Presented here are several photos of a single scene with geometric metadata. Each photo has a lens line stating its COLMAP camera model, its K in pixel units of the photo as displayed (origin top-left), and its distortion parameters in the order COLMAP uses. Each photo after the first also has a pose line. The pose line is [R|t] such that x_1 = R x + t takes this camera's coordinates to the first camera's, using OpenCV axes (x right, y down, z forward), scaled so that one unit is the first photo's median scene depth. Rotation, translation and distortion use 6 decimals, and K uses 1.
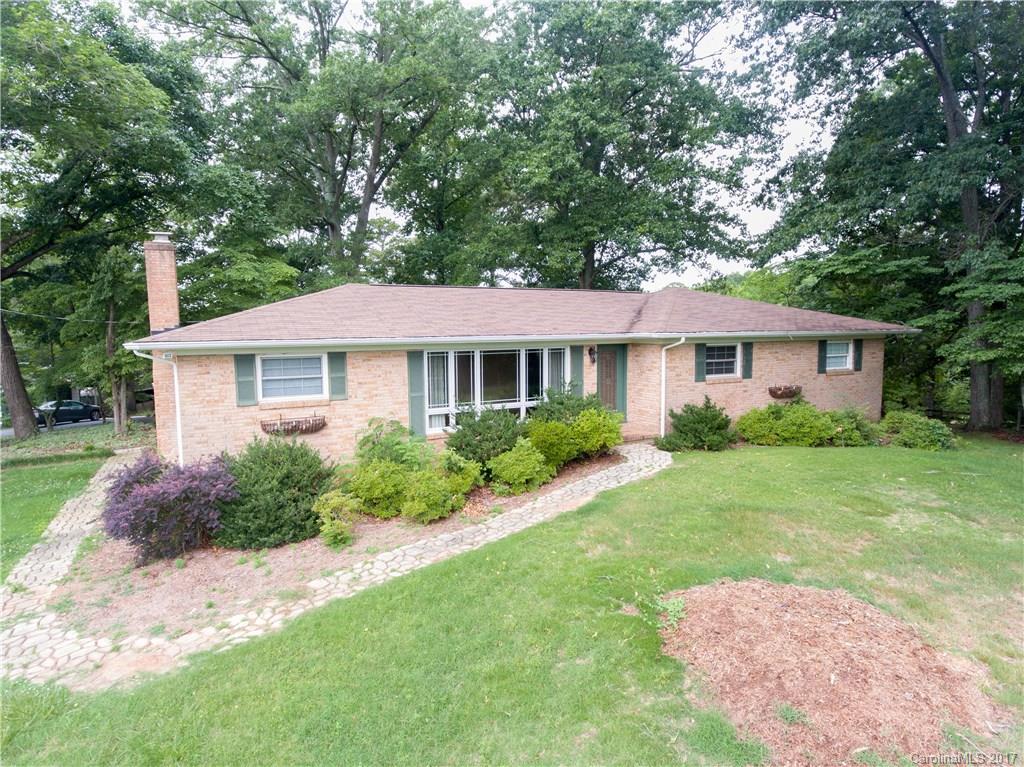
lens RADIAL K [[601.2, 0, 512.0], [0, 601.2, 383.5], [0, 0, 1]] dist [-0.001958, -0.001296]
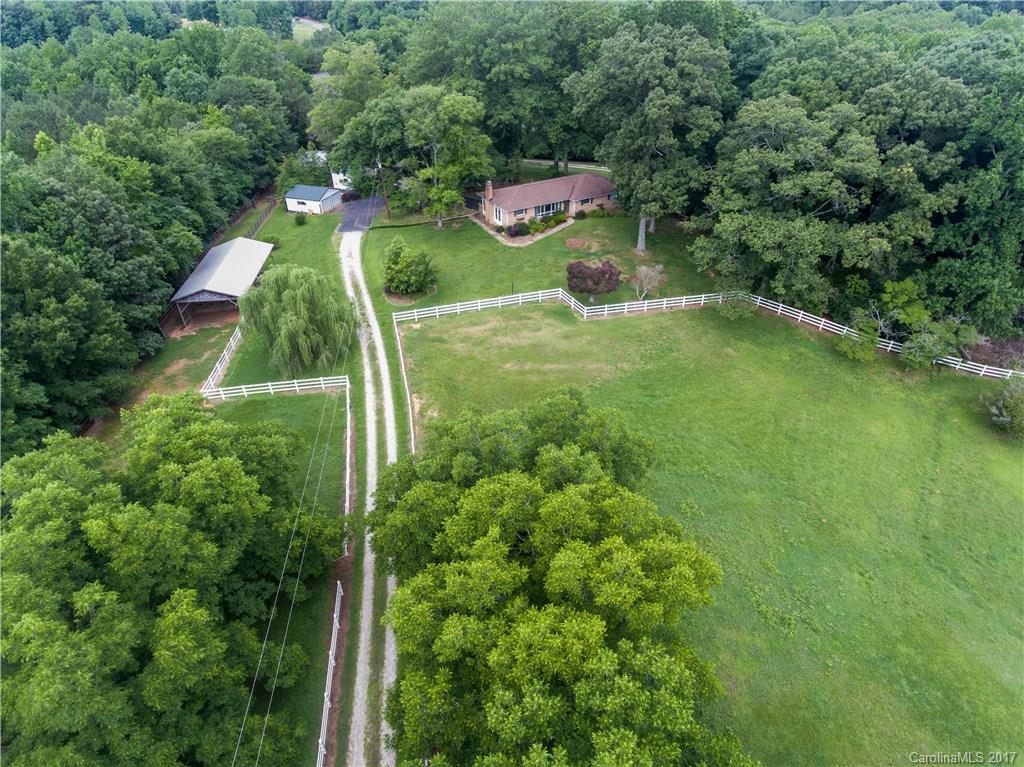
lens RADIAL K [[601.2, 0, 512.0], [0, 601.2, 383.5], [0, 0, 1]] dist [-0.001958, -0.001296]
pose [[0.999317, -0.032767, 0.017110, -0.545938], [0.020130, 0.870607, 0.491568, -1.458420], [-0.031004, -0.490887, 0.870671, -5.171434]]
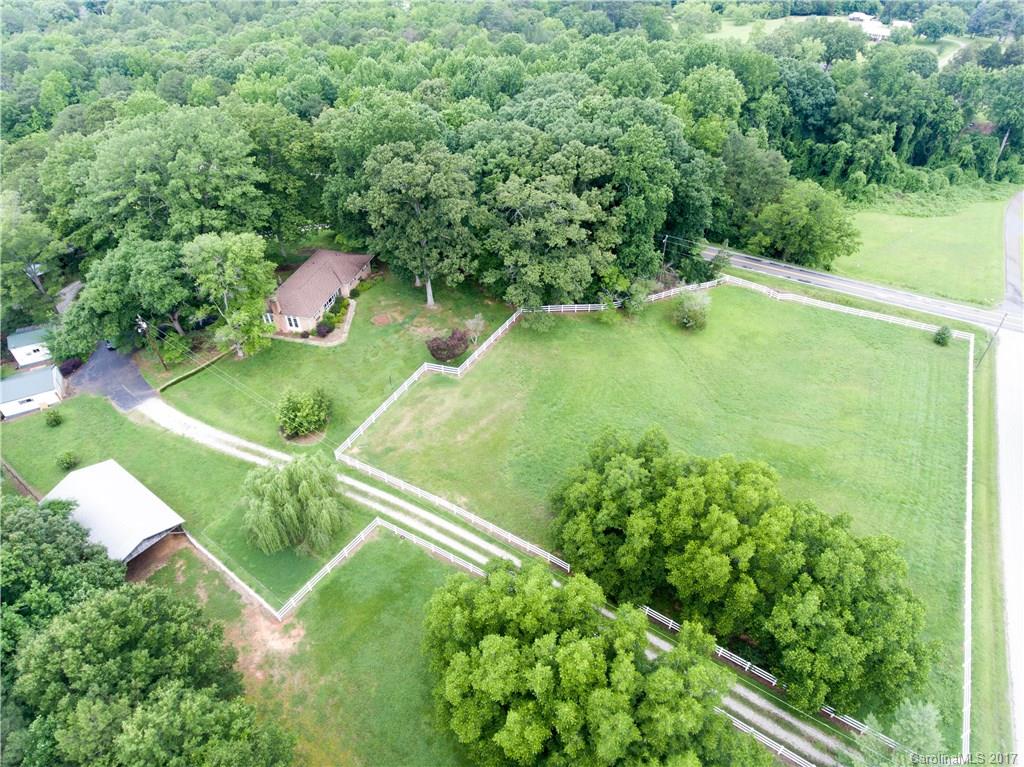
lens RADIAL K [[601.2, 0, 512.0], [0, 601.2, 383.5], [0, 0, 1]] dist [-0.001958, -0.001296]
pose [[0.643229, -0.486747, 0.591045, -3.131858], [0.084753, 0.812446, 0.576843, -2.934888], [-0.760969, -0.320949, 0.563842, -4.638761]]
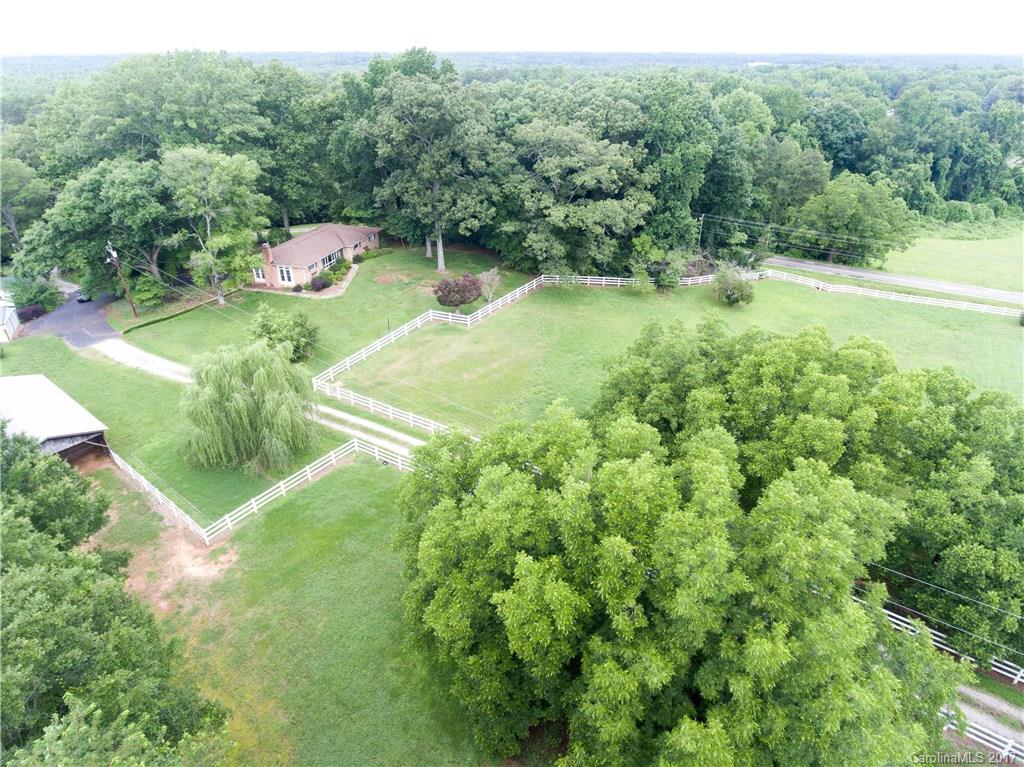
lens RADIAL K [[601.2, 0, 512.0], [0, 601.2, 383.5], [0, 0, 1]] dist [-0.001958, -0.001296]
pose [[0.671481, -0.359779, 0.647821, -3.146895], [0.077574, 0.903552, 0.421397, -1.270671], [-0.736951, -0.232706, 0.634627, -4.475377]]
